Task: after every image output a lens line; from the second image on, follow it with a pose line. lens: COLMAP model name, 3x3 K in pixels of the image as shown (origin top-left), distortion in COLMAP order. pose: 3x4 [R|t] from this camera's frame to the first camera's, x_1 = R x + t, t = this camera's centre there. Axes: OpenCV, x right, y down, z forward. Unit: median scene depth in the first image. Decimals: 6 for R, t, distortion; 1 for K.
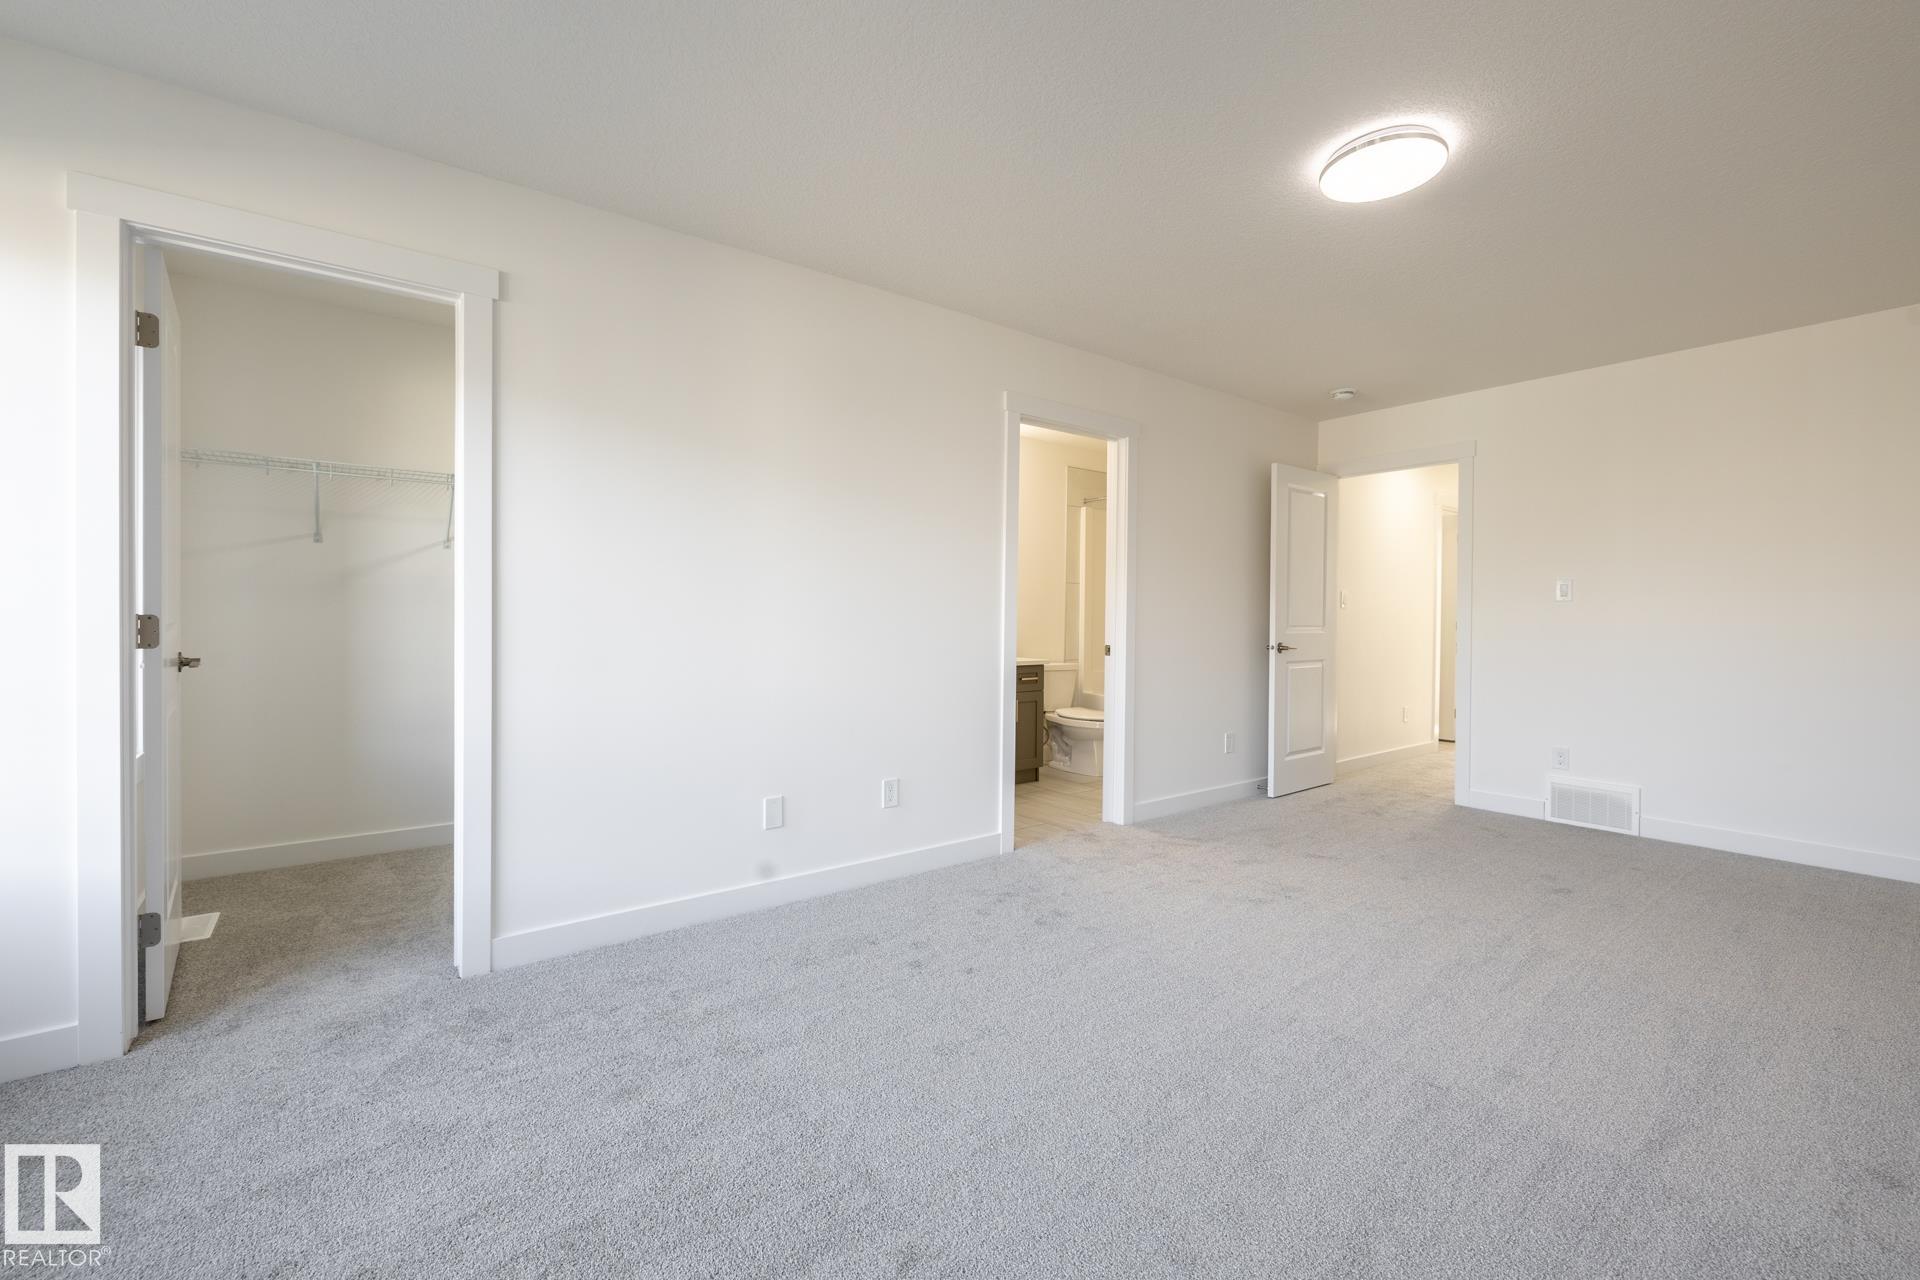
lens RADIAL K [[816.4, 0, 951.8], [0, 816.4, 610.9], [0, 0, 1]] dist [0.000581, -0.000037]
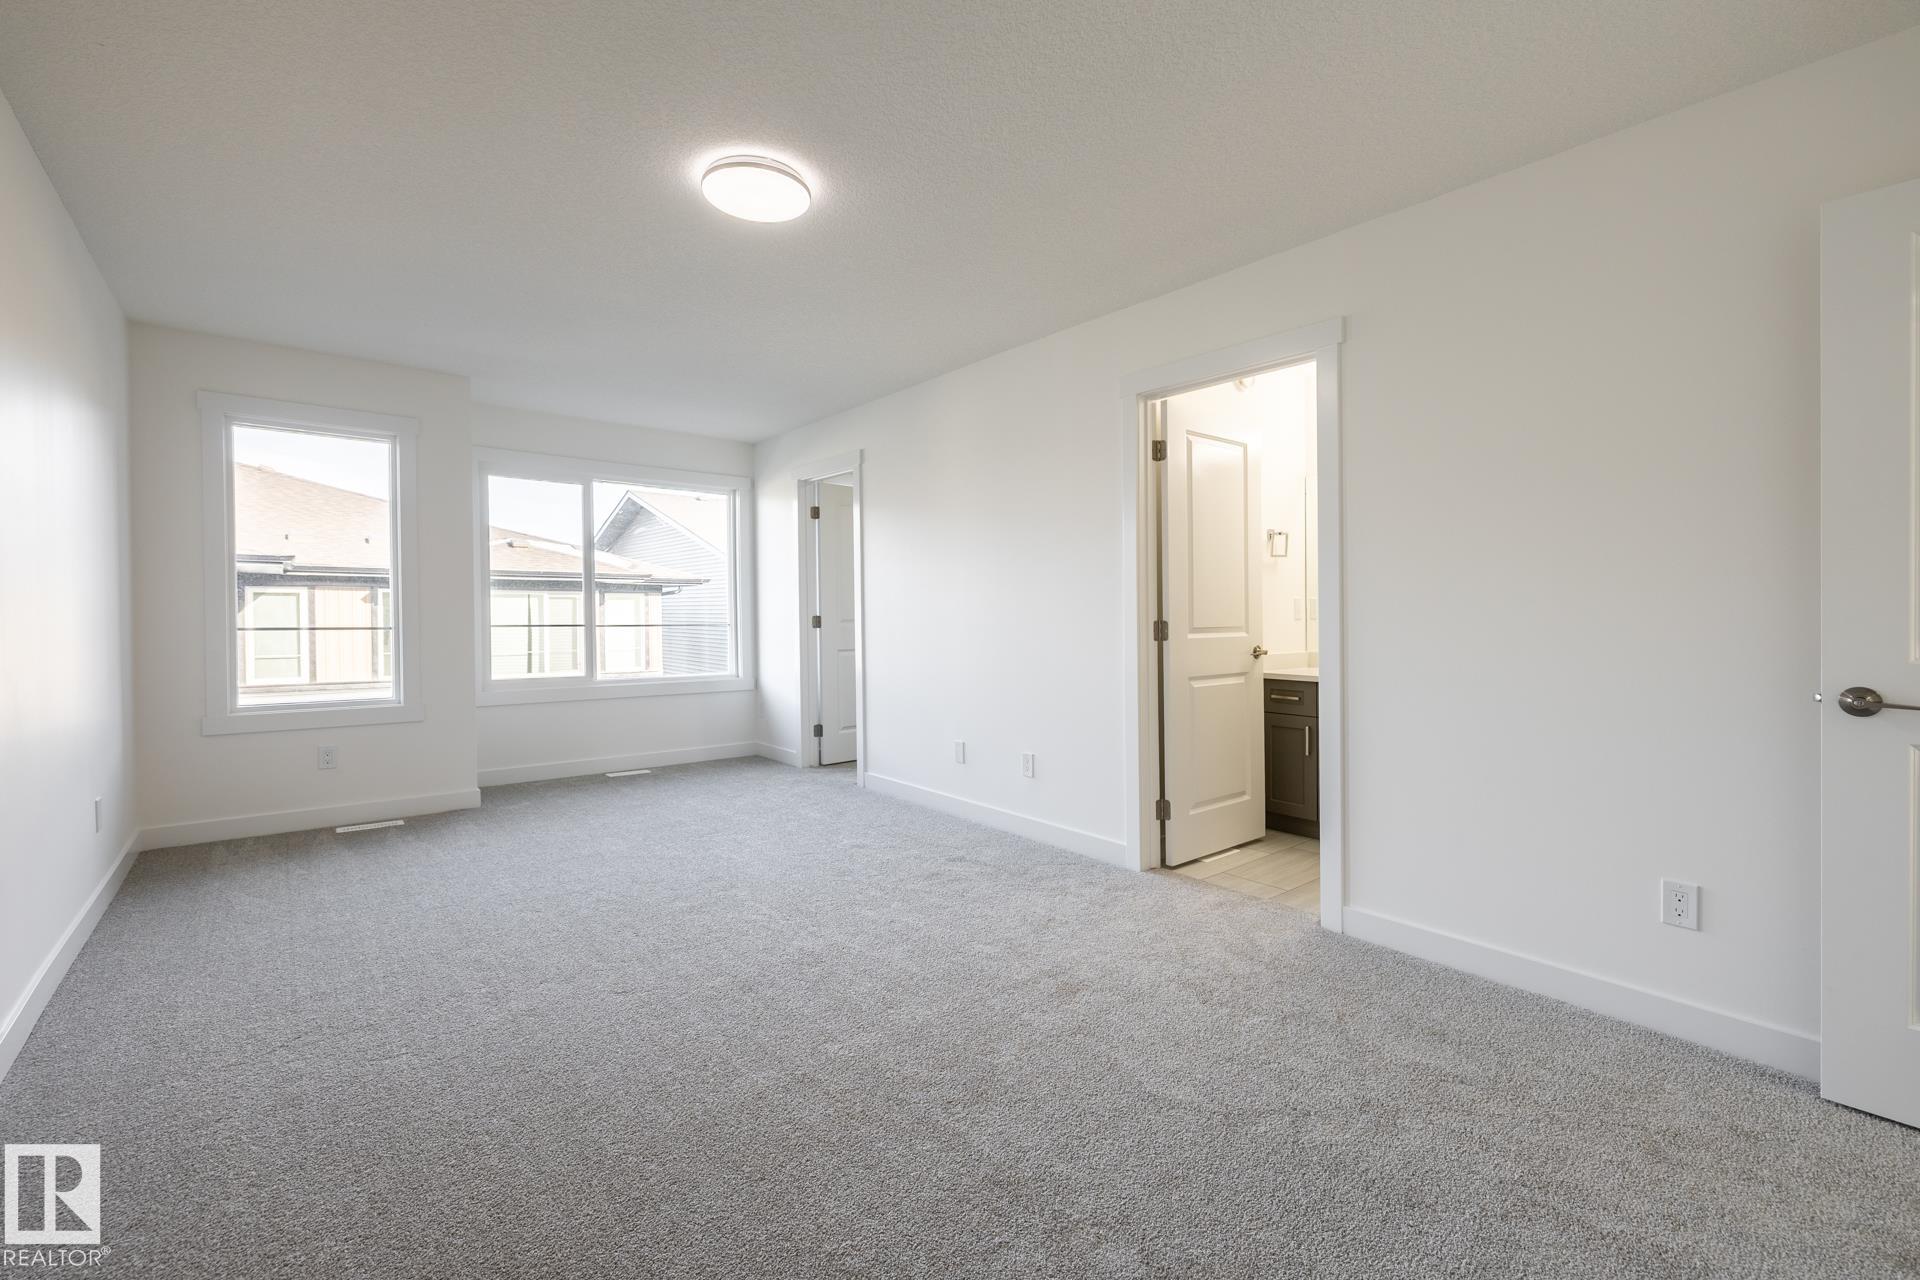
lens RADIAL K [[816.4, 0, 951.8], [0, 816.4, 610.9], [0, 0, 1]] dist [0.000581, -0.000037]
pose [[0.024238, -0.011191, -0.999644, 1.109140], [-0.000383, 0.999937, -0.011204, 0.013243], [0.999706, 0.000654, 0.024232, 0.857539]]
